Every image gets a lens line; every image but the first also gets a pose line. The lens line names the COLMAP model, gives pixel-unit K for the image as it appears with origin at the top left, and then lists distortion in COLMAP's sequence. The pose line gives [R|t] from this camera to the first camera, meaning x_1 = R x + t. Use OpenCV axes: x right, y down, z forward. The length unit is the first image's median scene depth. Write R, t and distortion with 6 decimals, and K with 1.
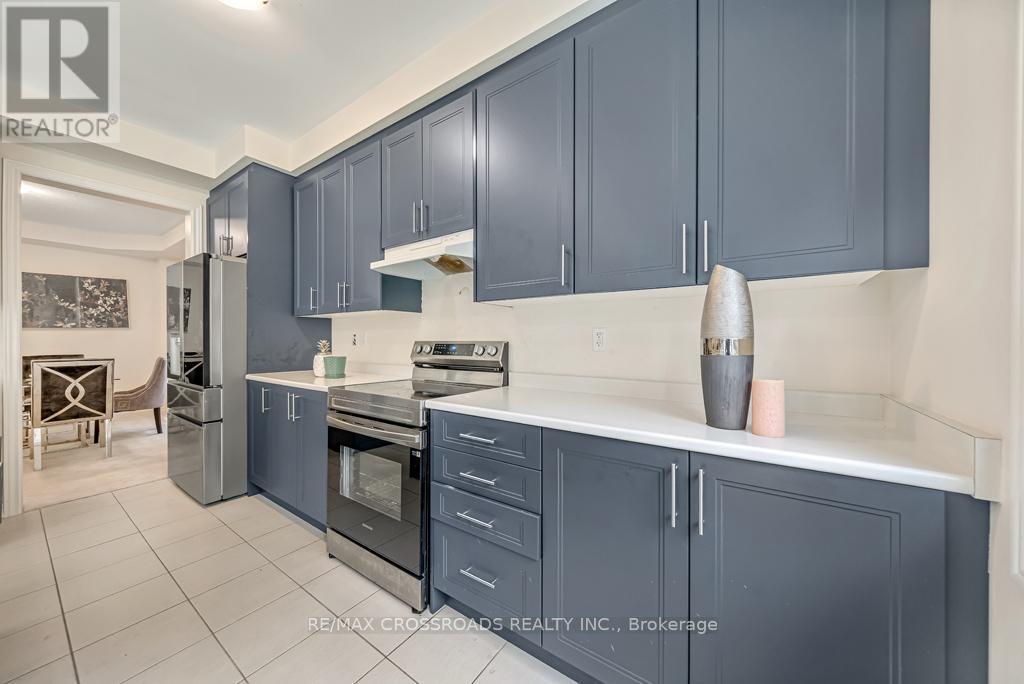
lens RADIAL K [[356.8, 0, 511.9], [0, 356.8, 342.3], [0, 0, 1]] dist [0.000094, 0.000096]
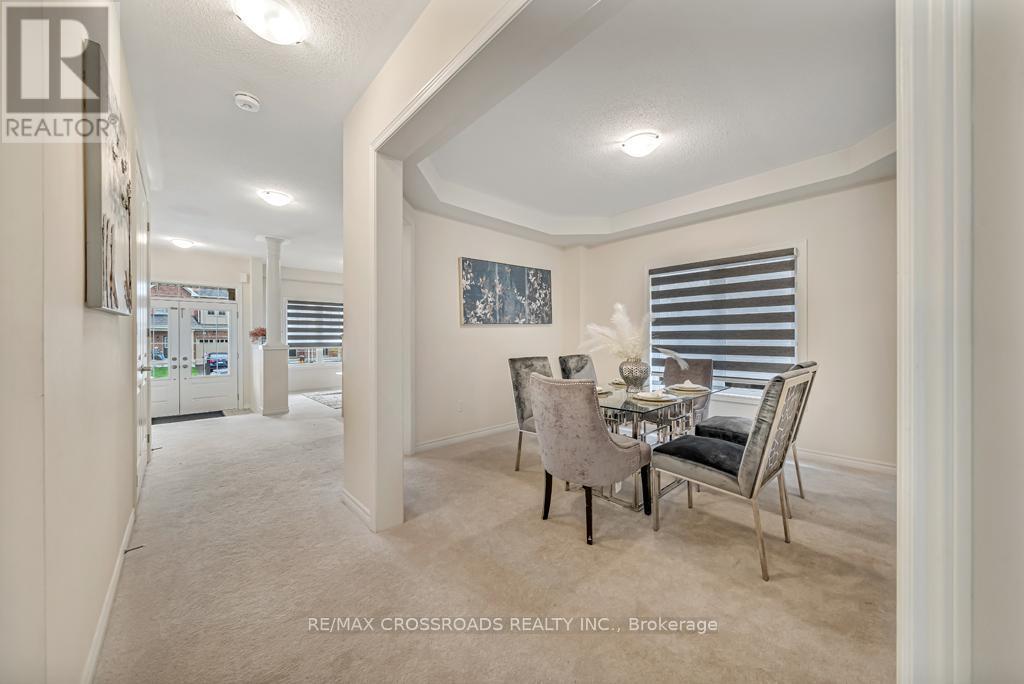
lens RADIAL K [[356.8, 0, 516.6], [0, 356.8, 340.4], [0, 0, 1]] dist [0.000094, 0.000096]
pose [[0.974202, -0.006129, -0.225596, -1.017830], [0.005620, 0.999980, -0.002897, 0.003083], [0.225609, 0.001555, 0.974217, 0.113758]]
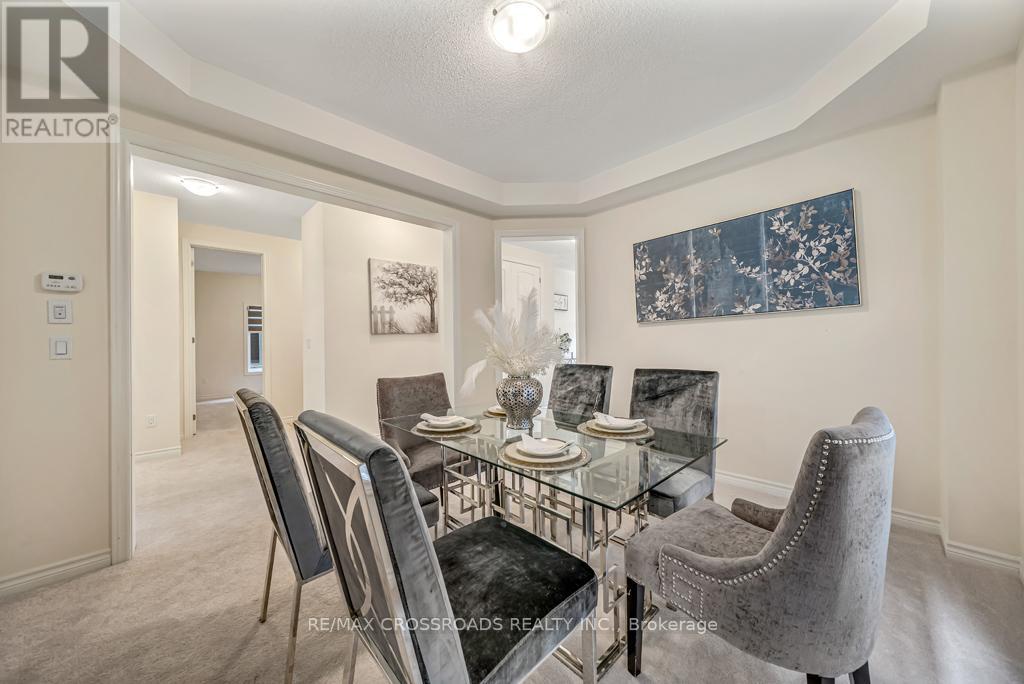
lens RADIAL K [[356.8, 0, 516.7], [0, 356.8, 340.2], [0, 0, 1]] dist [0.000094, 0.000096]
pose [[-0.204784, -0.006740, -0.978784, -0.634527], [0.004762, 0.999958, -0.007882, 0.000639], [0.978796, -0.006275, -0.204744, 0.744470]]
